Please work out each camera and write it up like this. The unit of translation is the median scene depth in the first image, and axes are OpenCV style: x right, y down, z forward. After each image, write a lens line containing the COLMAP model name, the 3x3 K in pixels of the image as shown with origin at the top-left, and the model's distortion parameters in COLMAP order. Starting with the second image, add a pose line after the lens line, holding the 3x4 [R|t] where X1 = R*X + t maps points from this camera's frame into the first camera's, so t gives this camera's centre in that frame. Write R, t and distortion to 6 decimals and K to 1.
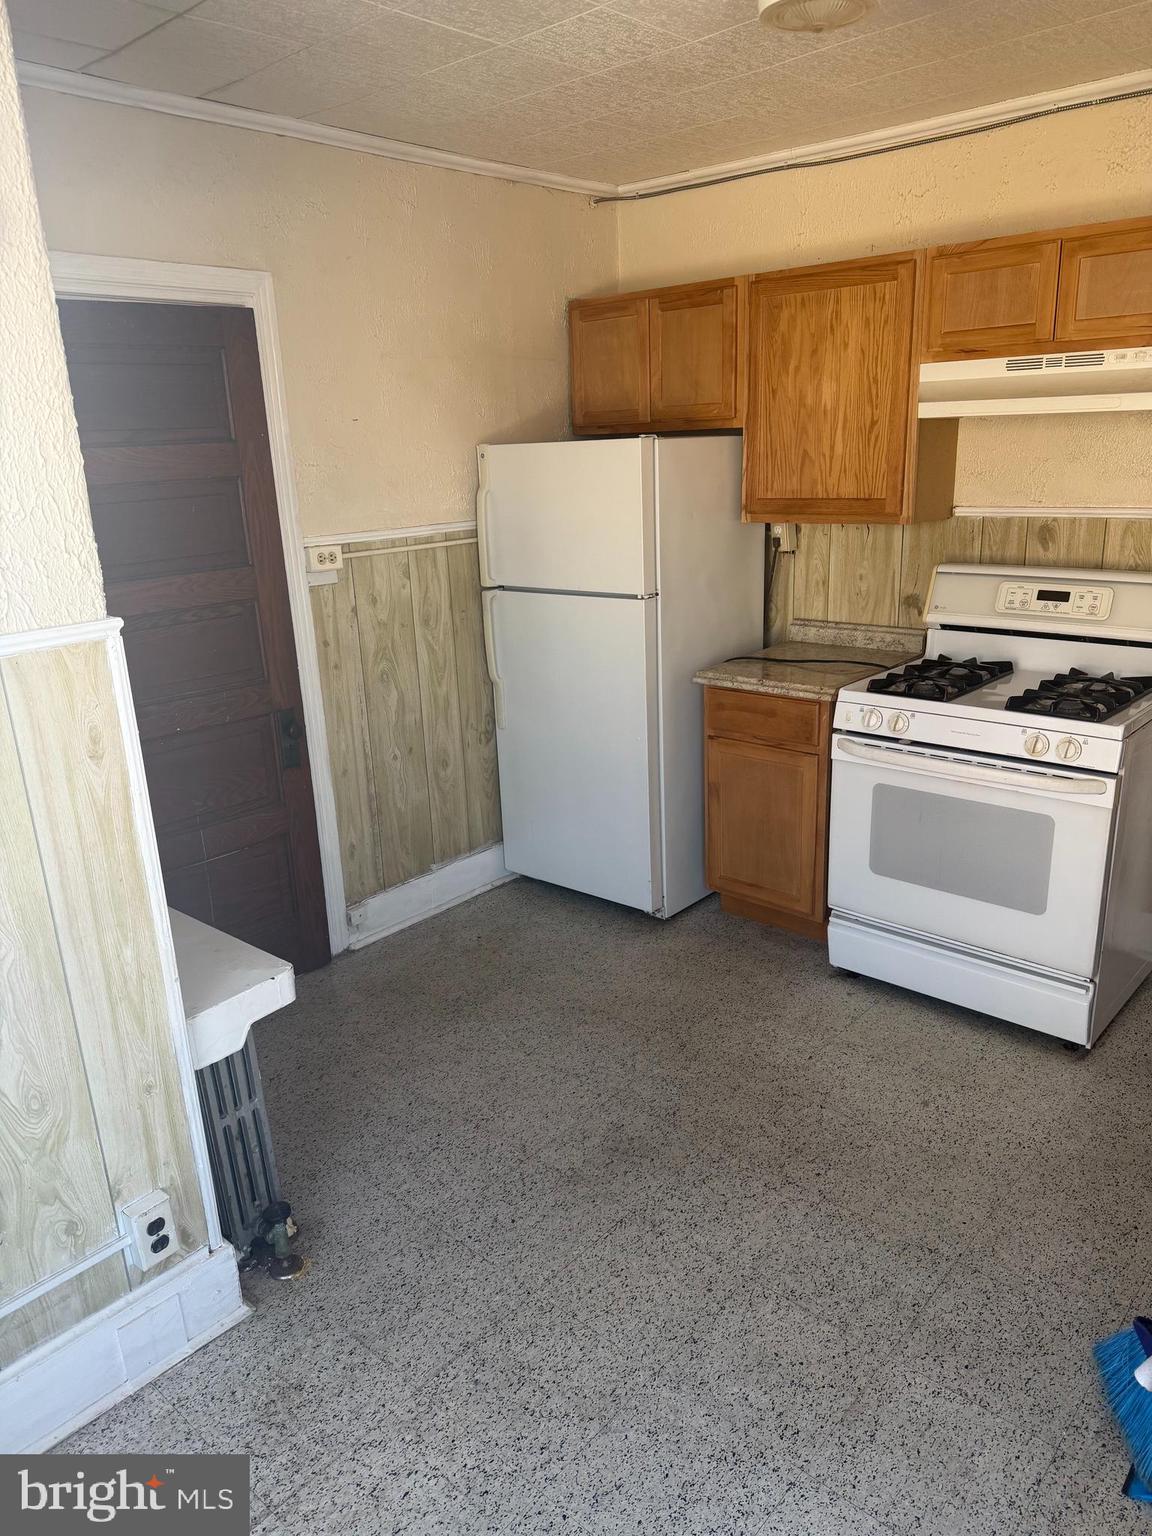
lens RADIAL K [[1097.5, 0, 582.6], [0, 1097.5, 774.0], [0, 0, 1]] dist [0.033961, -0.032545]
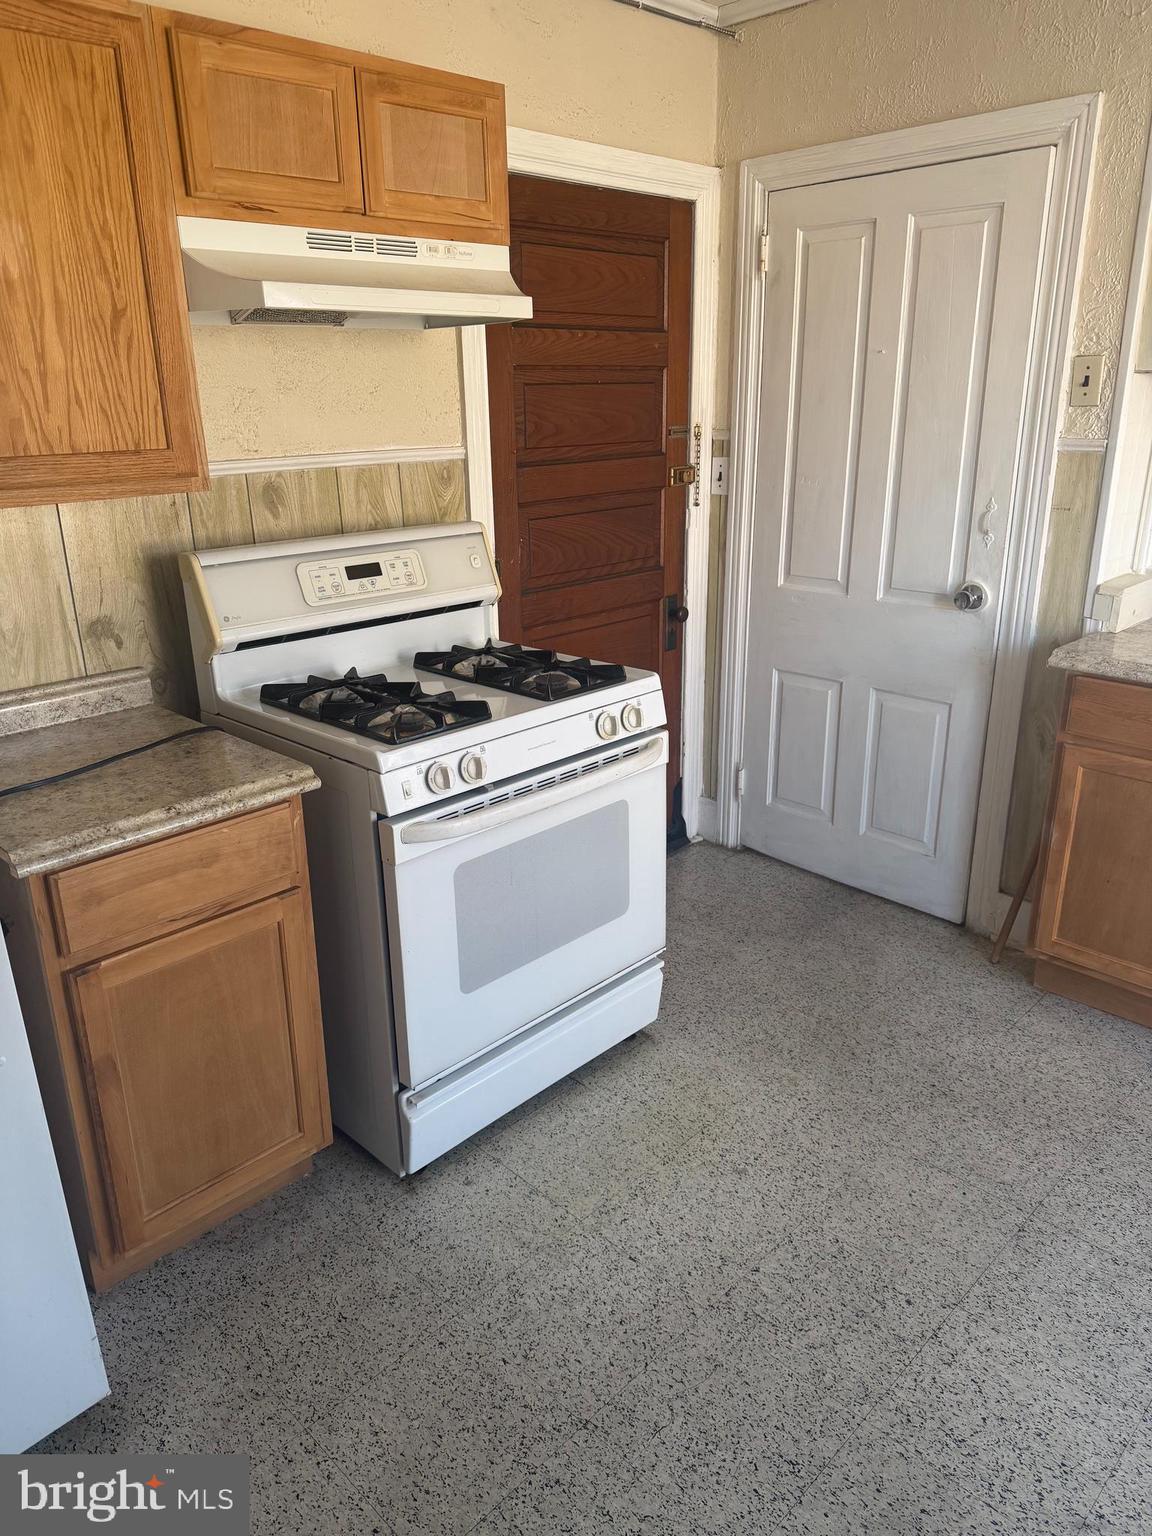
lens RADIAL K [[1097.5, 0, 574.1], [0, 1097.5, 772.2], [0, 0, 1]] dist [0.033961, -0.032545]
pose [[0.065141, -0.295303, 0.953180, -0.344008], [0.312356, 0.913240, 0.261583, -0.196682], [-0.947729, 0.280692, 0.151729, 0.827643]]
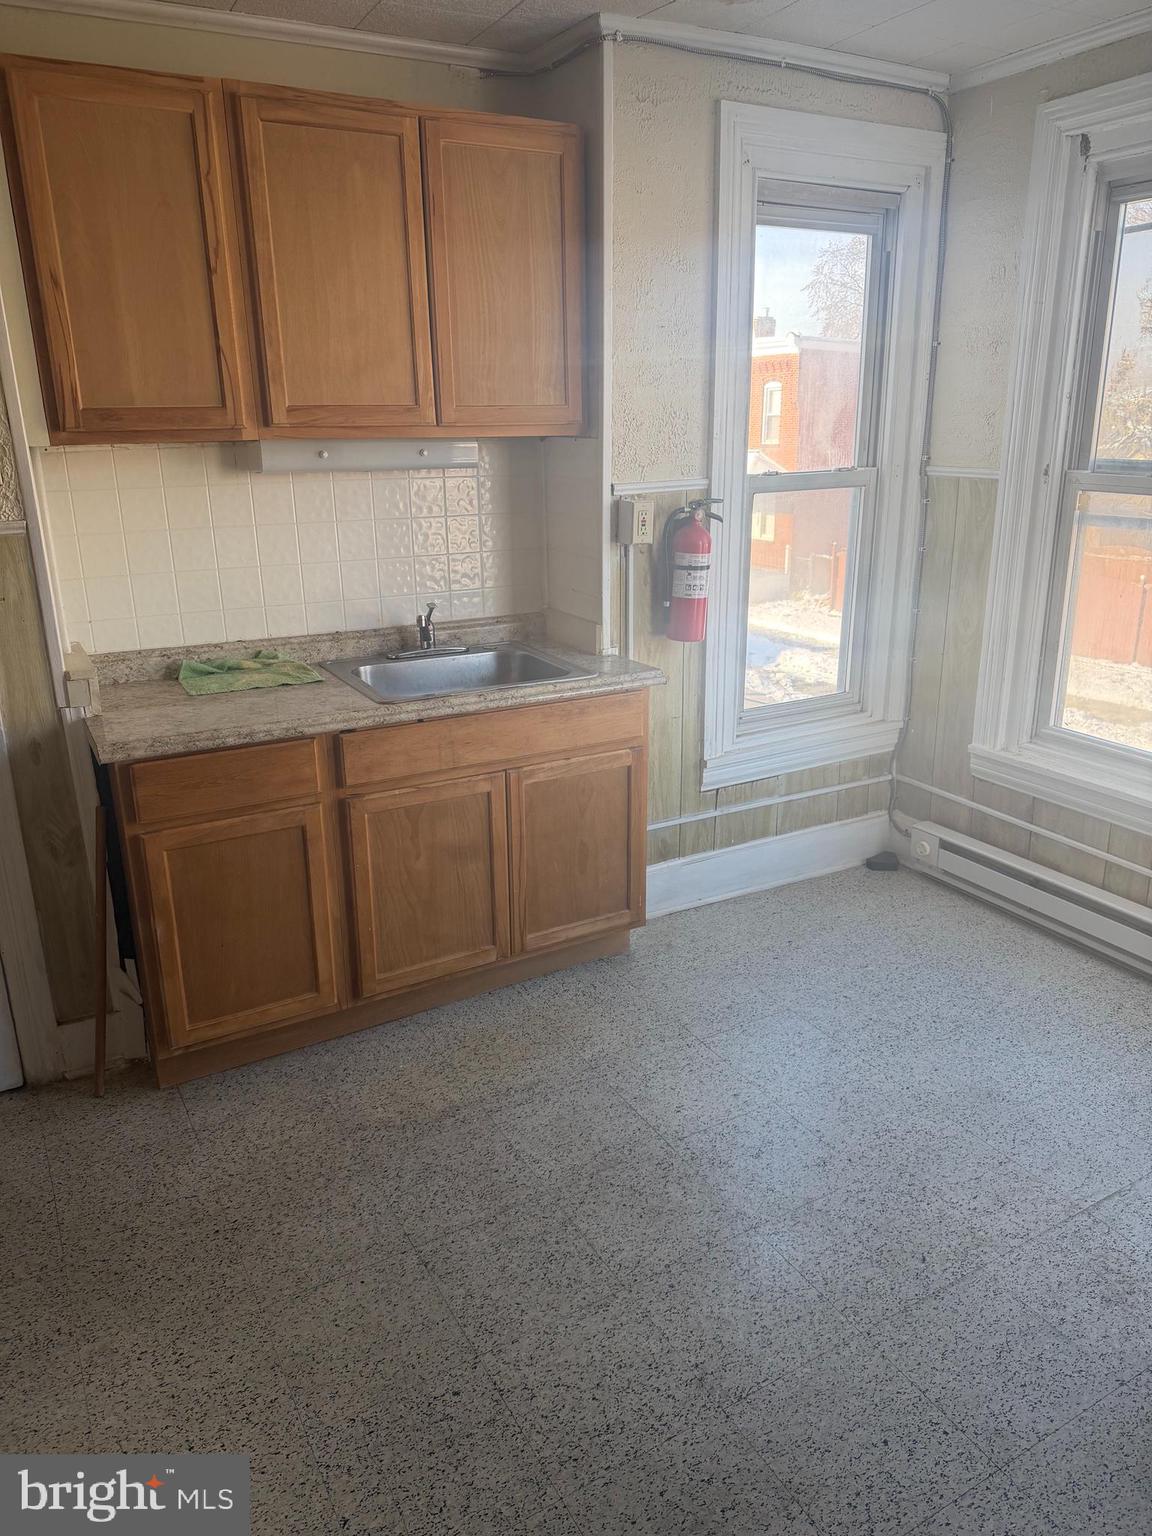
lens RADIAL K [[1097.5, 0, 575.6], [0, 1097.5, 760.7], [0, 0, 1]] dist [0.033961, -0.032545]
pose [[-0.944246, -0.051592, 0.325175, -0.066410], [0.143436, 0.824532, 0.547332, -0.313564], [-0.296355, 0.563458, -0.771161, 1.082414]]
